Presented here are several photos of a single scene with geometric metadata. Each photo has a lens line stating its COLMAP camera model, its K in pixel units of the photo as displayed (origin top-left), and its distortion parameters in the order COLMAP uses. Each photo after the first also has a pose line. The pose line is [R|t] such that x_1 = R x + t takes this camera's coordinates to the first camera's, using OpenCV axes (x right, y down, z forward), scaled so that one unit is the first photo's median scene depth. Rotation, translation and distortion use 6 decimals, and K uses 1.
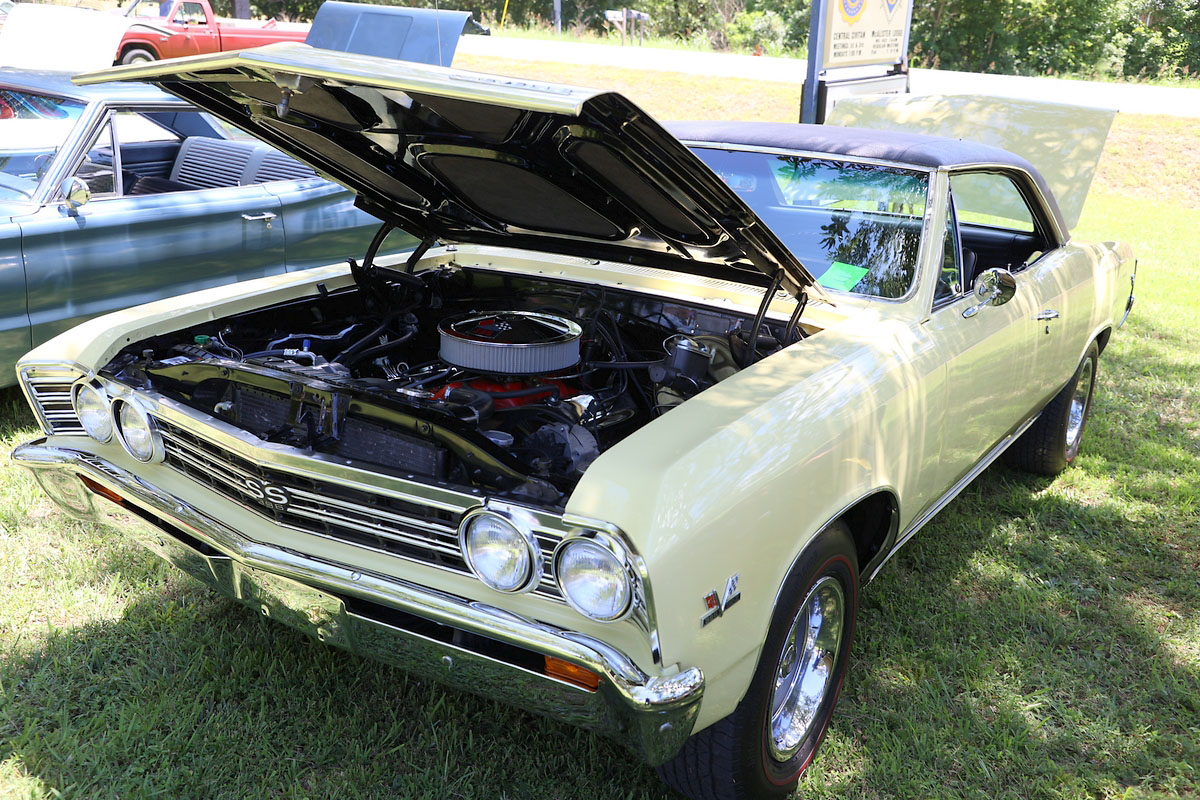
lens RADIAL K [[1167.6, 0, 600.0], [0, 1167.6, 400.0], [0, 0, 1]] dist [0.078521, -0.005238]
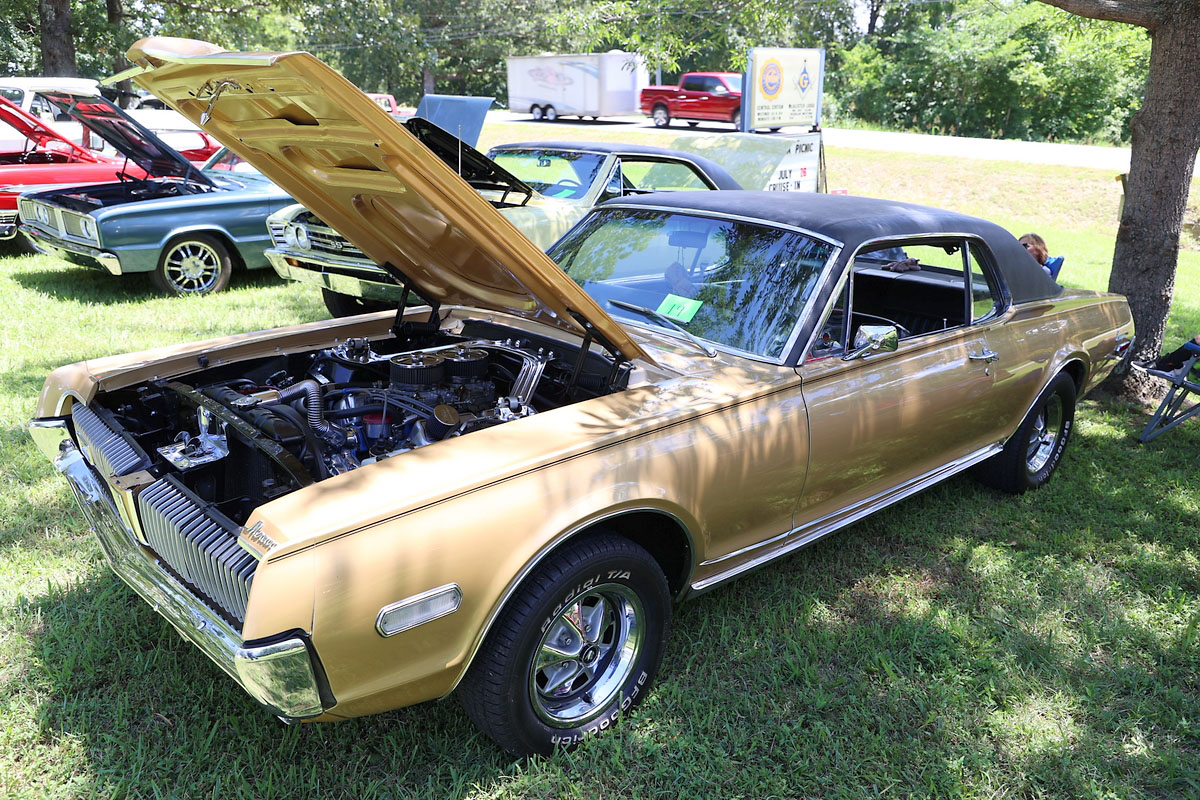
lens RADIAL K [[1005.7, 0, 600.0], [0, 1005.7, 400.0], [0, 0, 1]] dist [-0.010301, 0.004446]
pose [[0.992071, 0.014416, -0.124852, 0.048392], [-0.017631, 0.999540, -0.024689, 0.034643], [0.124439, 0.026694, 0.991868, -0.101155]]
